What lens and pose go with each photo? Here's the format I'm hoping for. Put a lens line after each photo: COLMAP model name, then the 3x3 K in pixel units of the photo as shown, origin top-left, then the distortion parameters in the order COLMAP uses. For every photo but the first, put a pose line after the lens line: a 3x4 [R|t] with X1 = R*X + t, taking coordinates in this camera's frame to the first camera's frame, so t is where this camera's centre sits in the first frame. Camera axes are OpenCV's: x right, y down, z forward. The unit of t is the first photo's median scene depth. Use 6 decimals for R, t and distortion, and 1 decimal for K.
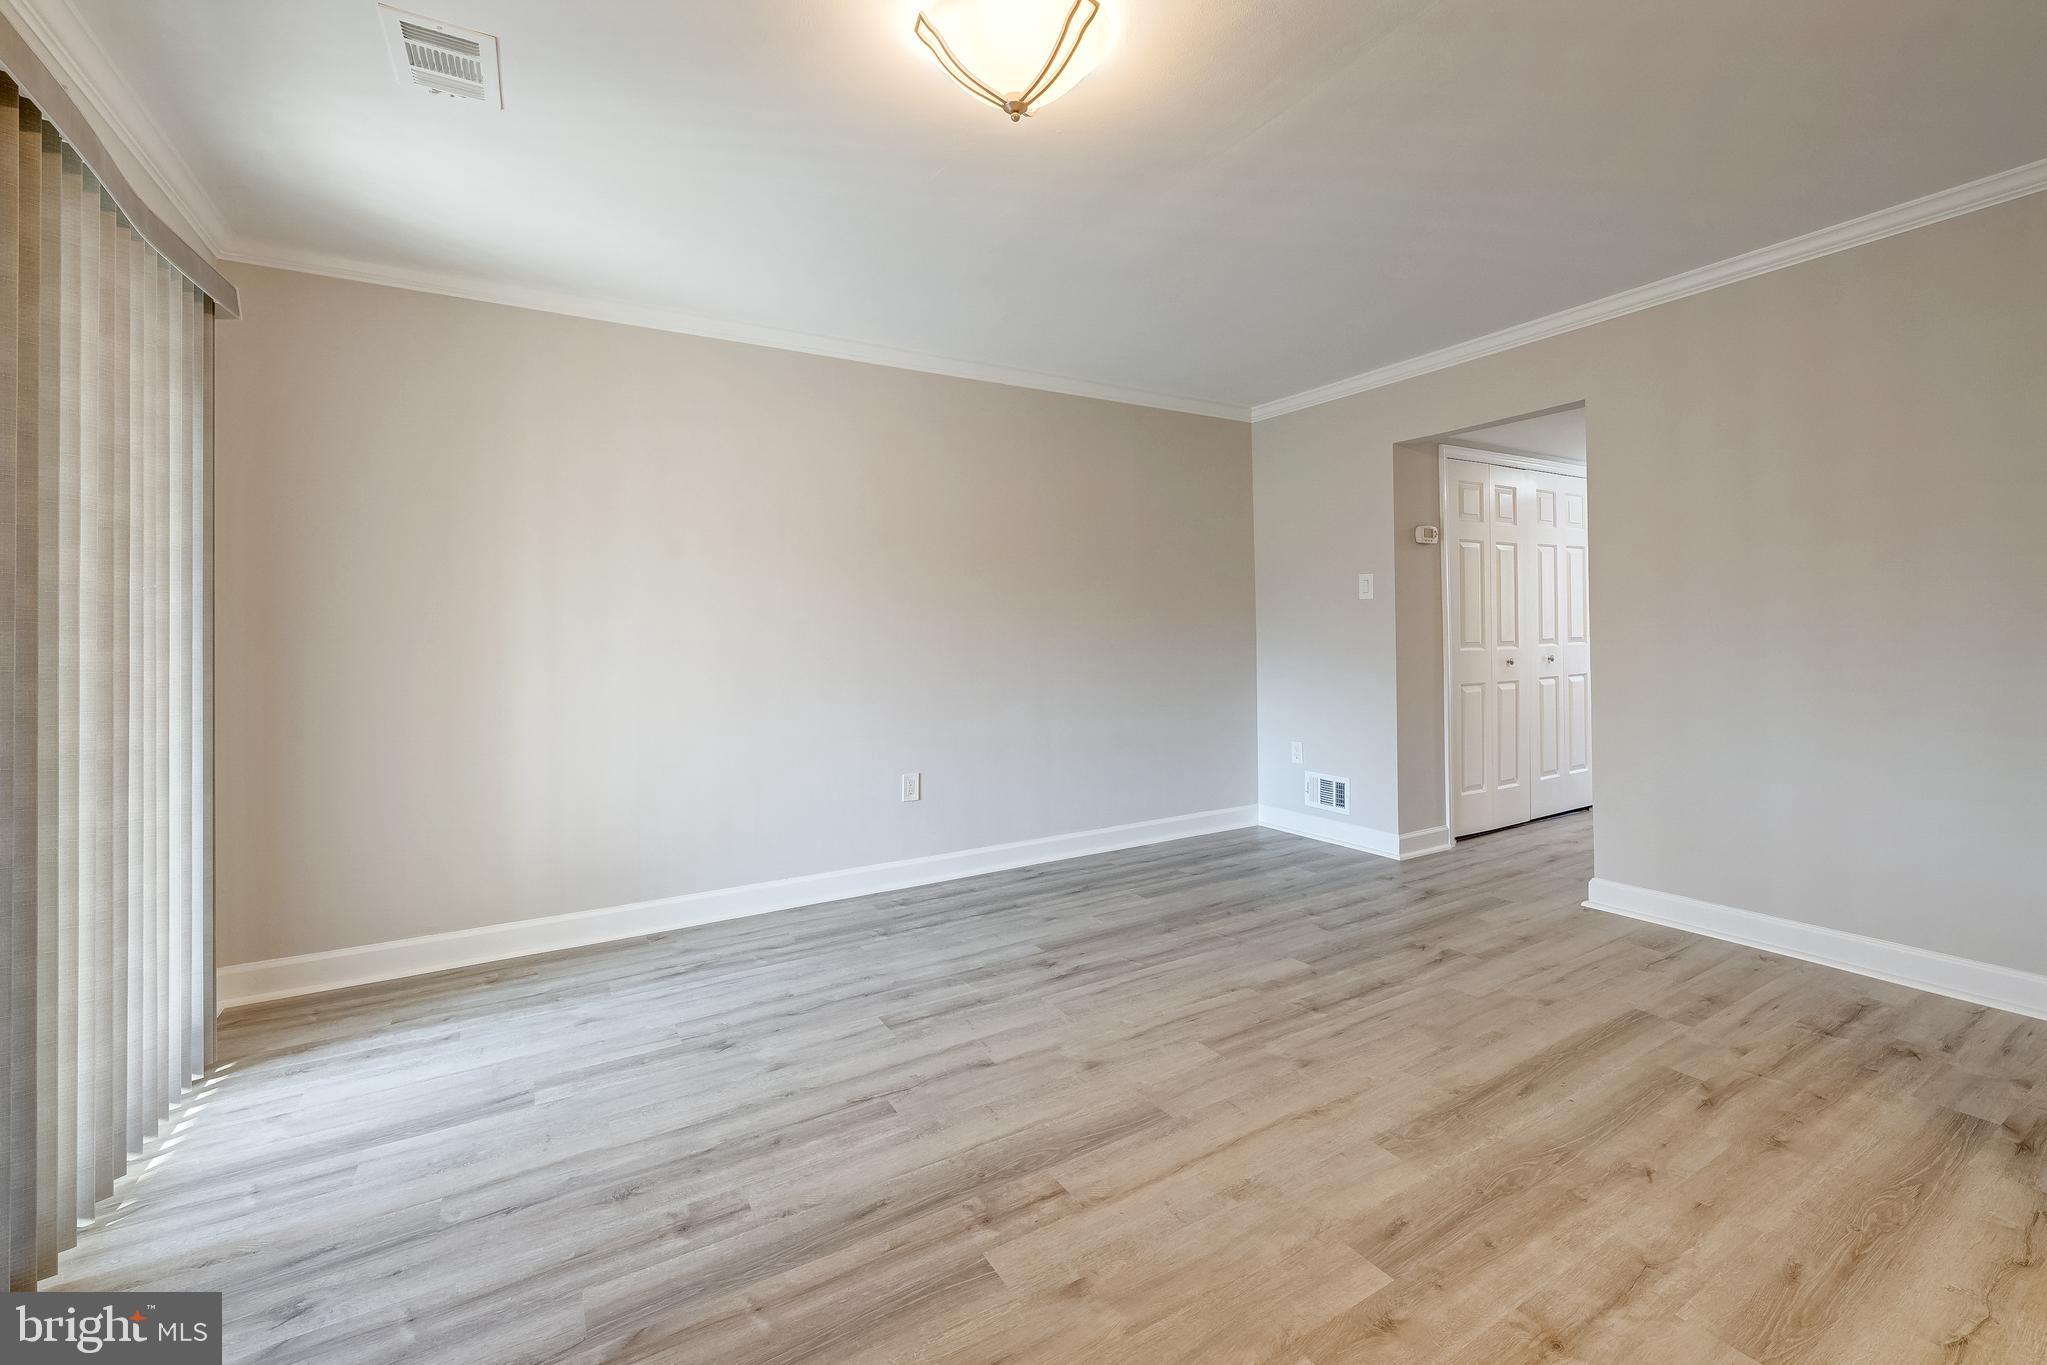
lens RADIAL K [[856.7, 0, 1059.5], [0, 856.7, 619.7], [0, 0, 1]] dist [-0.000124, -0.000180]
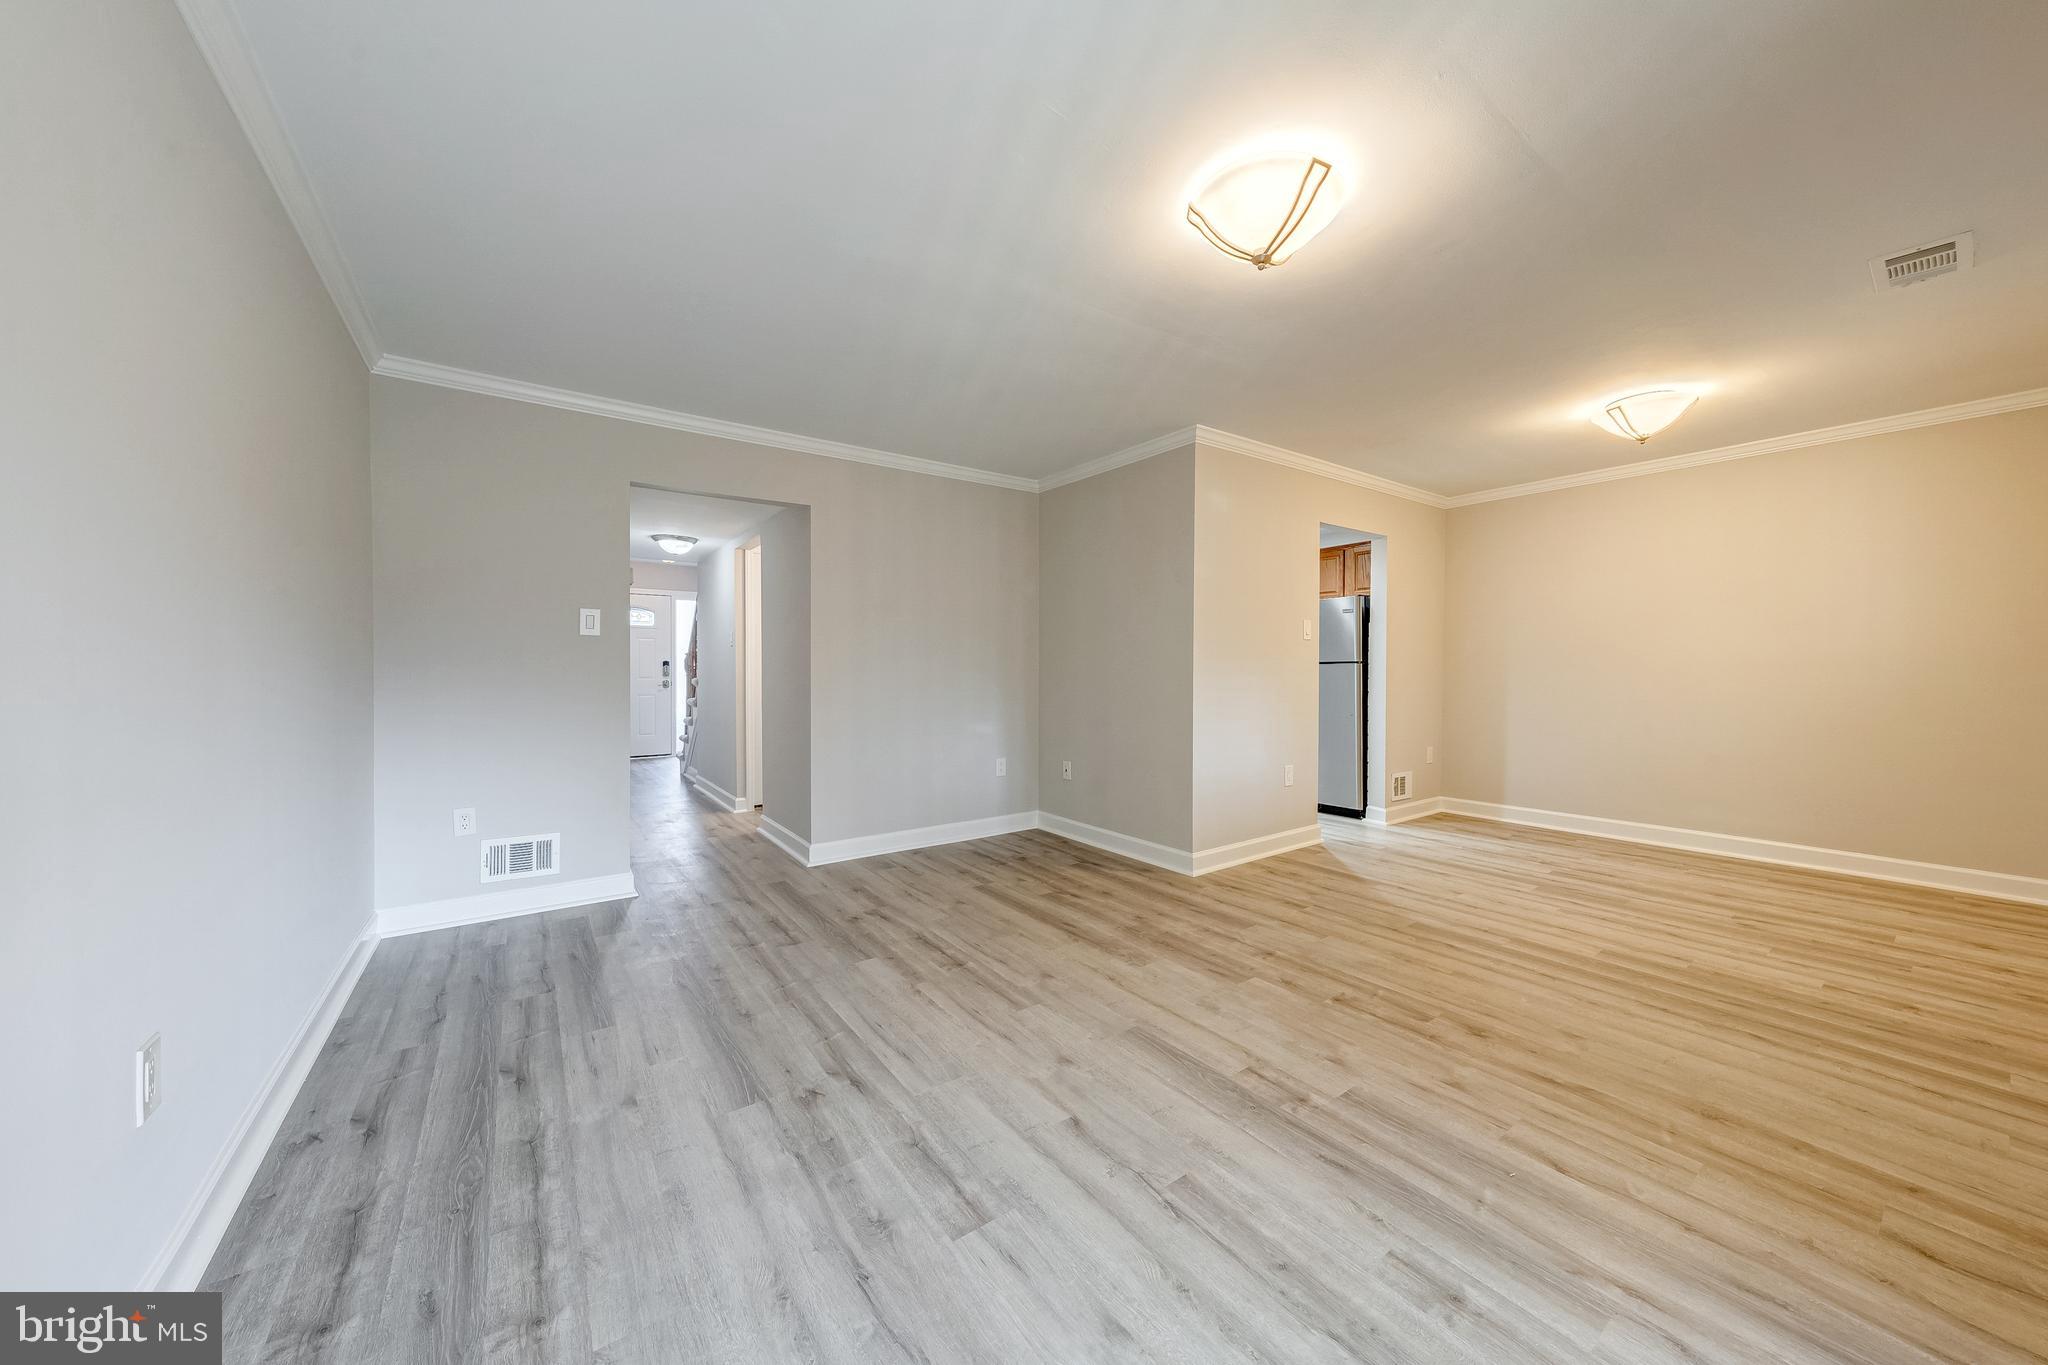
lens RADIAL K [[693.6, 0, 1024.0], [0, 693.6, 682.5], [0, 0, 1]] dist [-0.001070, -0.000058]
pose [[-0.051701, -0.009153, 0.998621, -0.835424], [-0.013825, 0.999869, 0.008449, 0.025320], [-0.998567, -0.013369, -0.051821, 1.089200]]
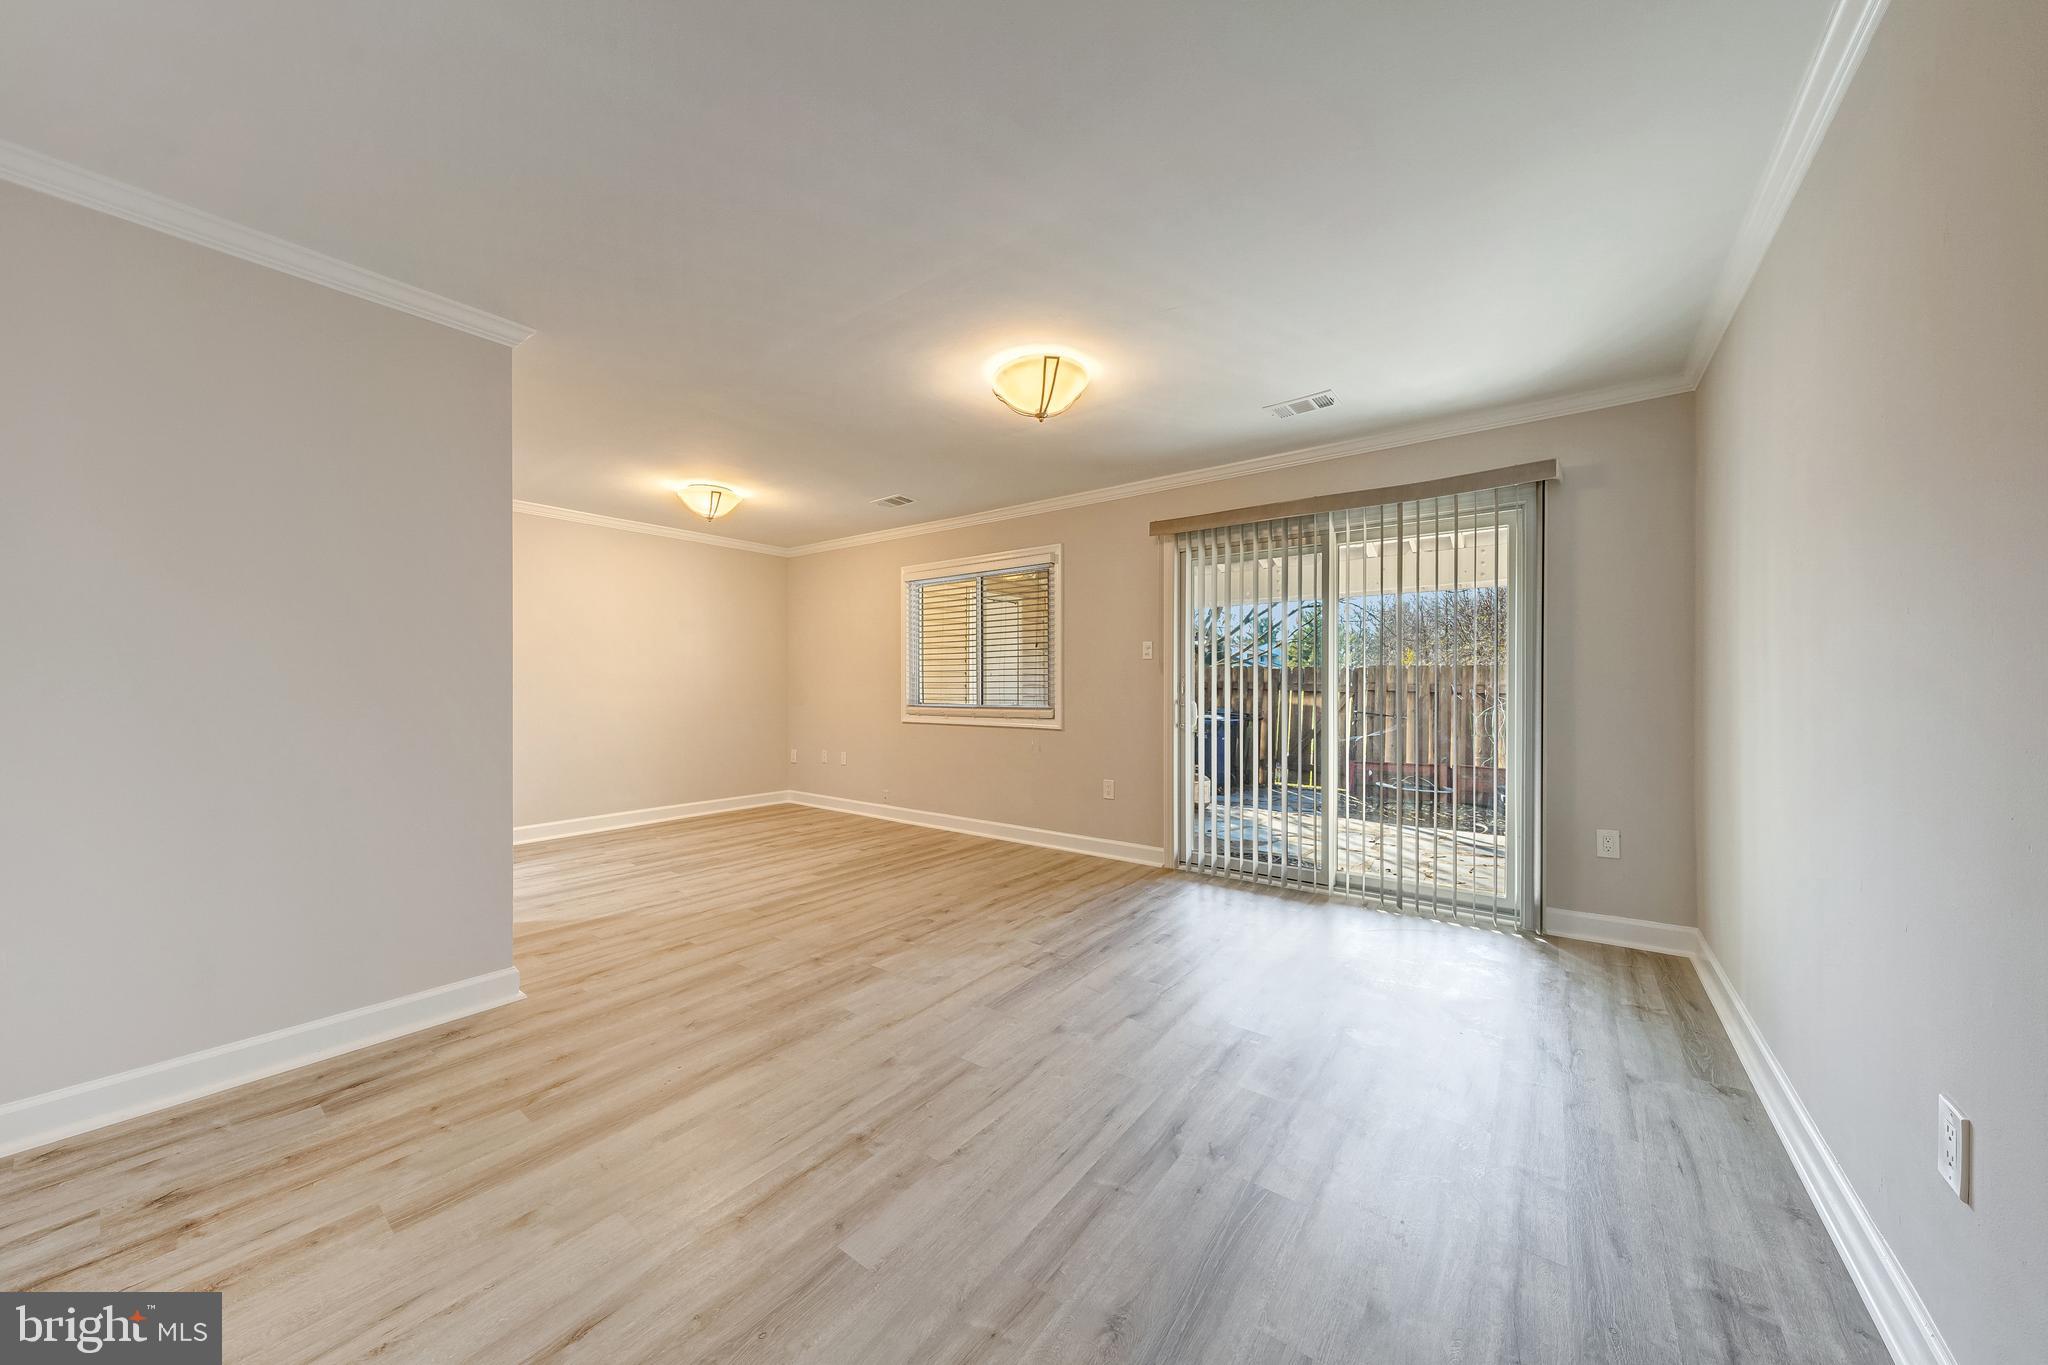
lens RADIAL K [[708.2, 0, 1024.0], [0, 708.2, 682.5], [0, 0, 1]] dist [-0.002177, -0.000154]
pose [[-0.937020, 0.011536, -0.349086, 0.434200], [0.017198, 0.999766, -0.013123, 0.024292], [0.348853, -0.018300, -0.936999, 1.933385]]
